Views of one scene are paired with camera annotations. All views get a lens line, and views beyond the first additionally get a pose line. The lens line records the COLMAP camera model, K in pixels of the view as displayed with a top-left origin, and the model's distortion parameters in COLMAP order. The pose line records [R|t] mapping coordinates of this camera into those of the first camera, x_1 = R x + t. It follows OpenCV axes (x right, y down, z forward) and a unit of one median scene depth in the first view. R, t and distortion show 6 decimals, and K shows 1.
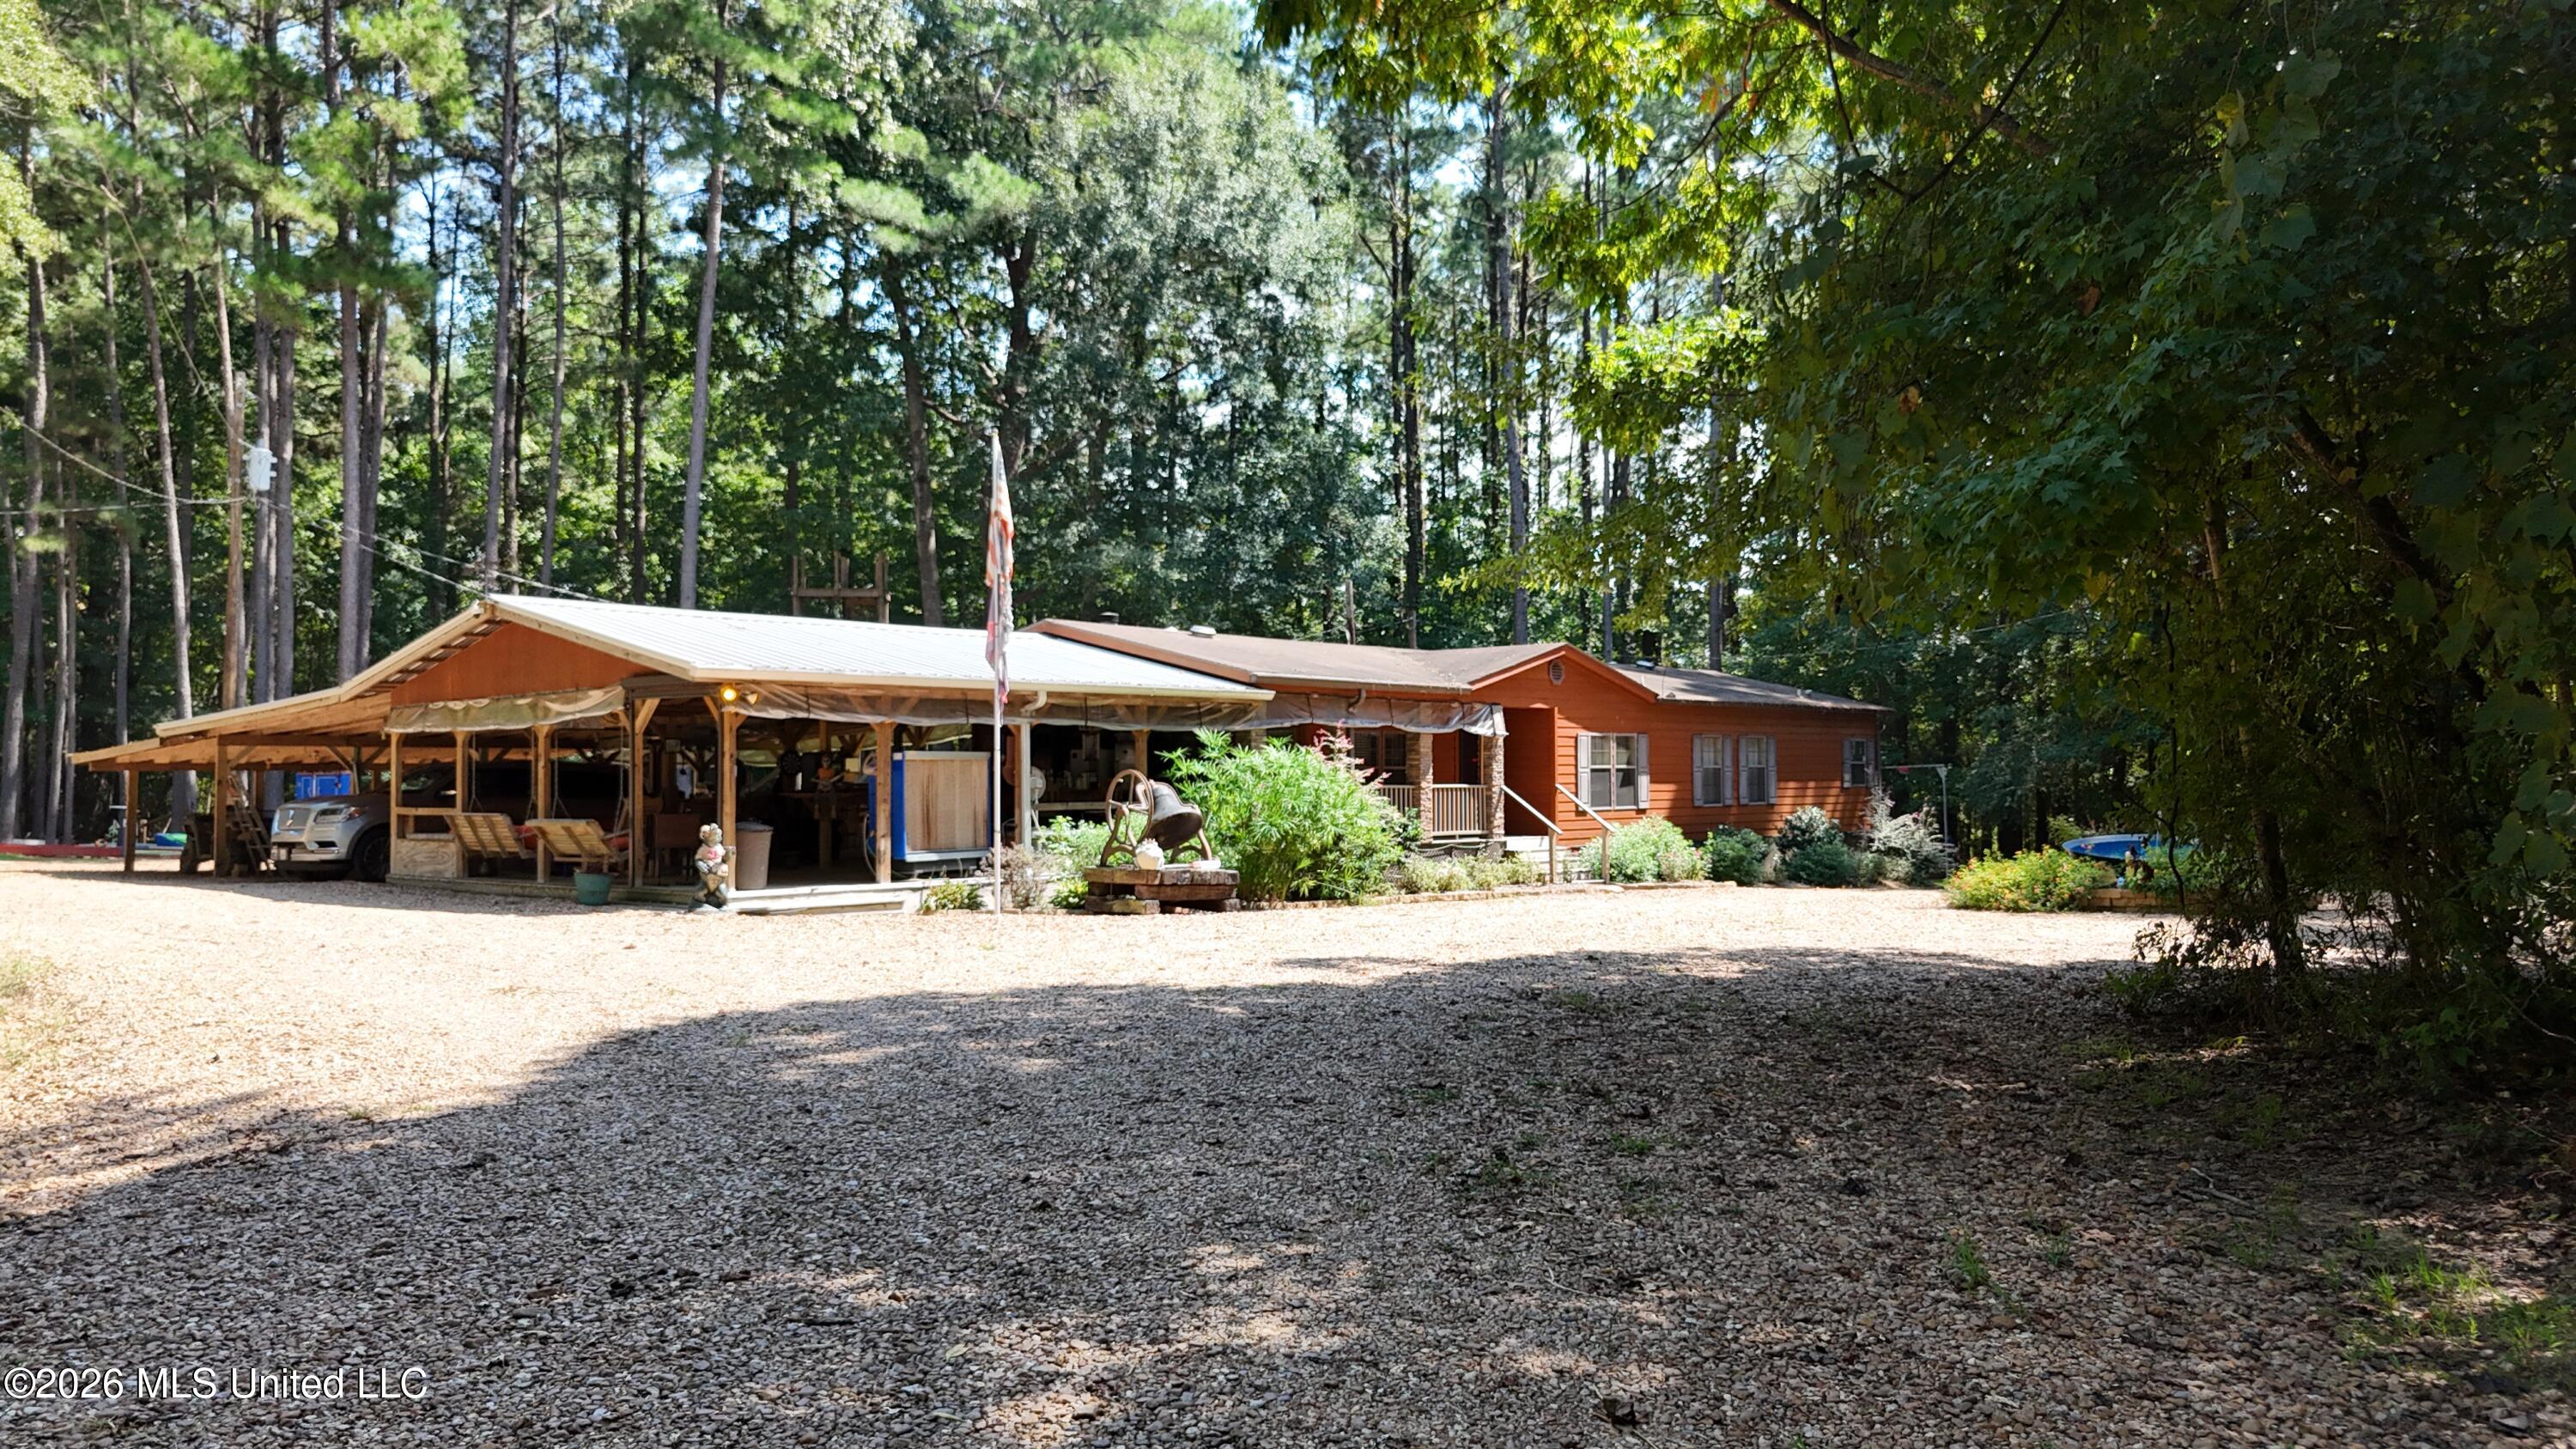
lens RADIAL K [[1940.4, 0, 1288.0], [0, 1940.4, 724.5], [0, 0, 1]] dist [0.004442, 0.002641]
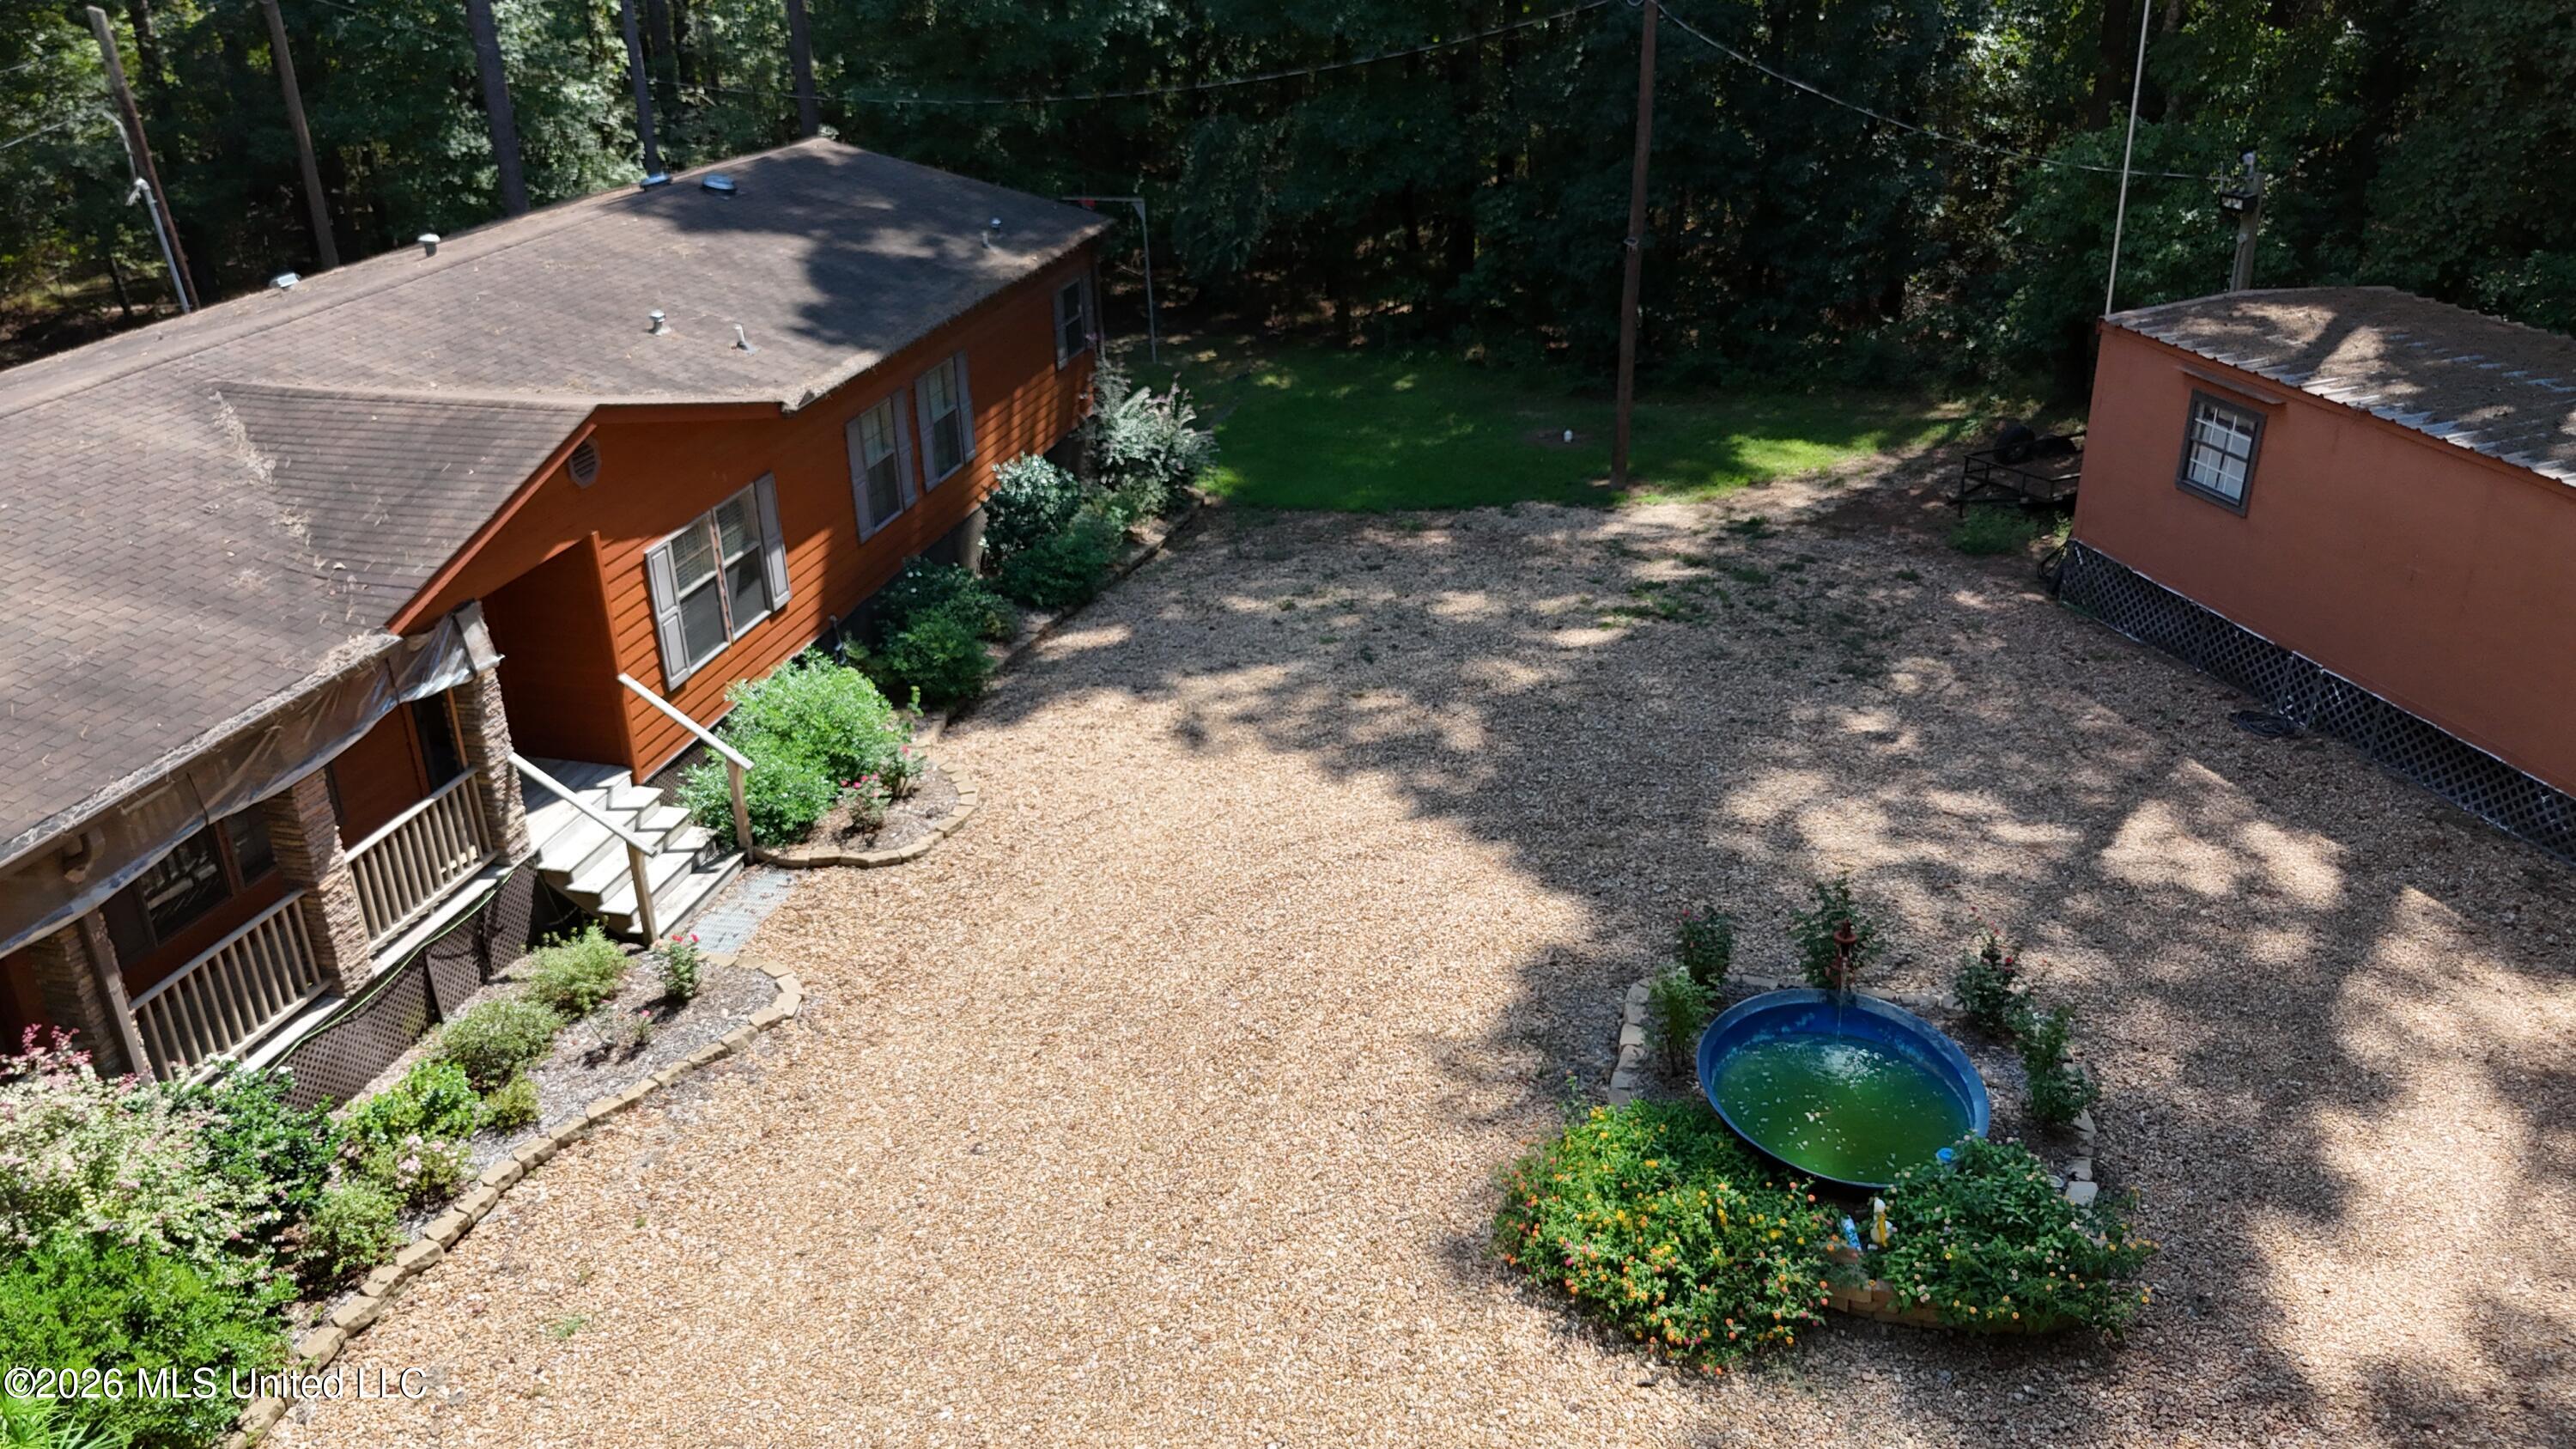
lens RADIAL K [[1940.4, 0, 1288.0], [0, 1940.4, 724.5], [0, 0, 1]] dist [0.004442, 0.002641]
pose [[0.897892, -0.204855, 0.389647, 0.092609], [0.027828, 0.909770, 0.414180, -0.170670], [-0.439336, -0.361046, 0.822575, 0.479734]]
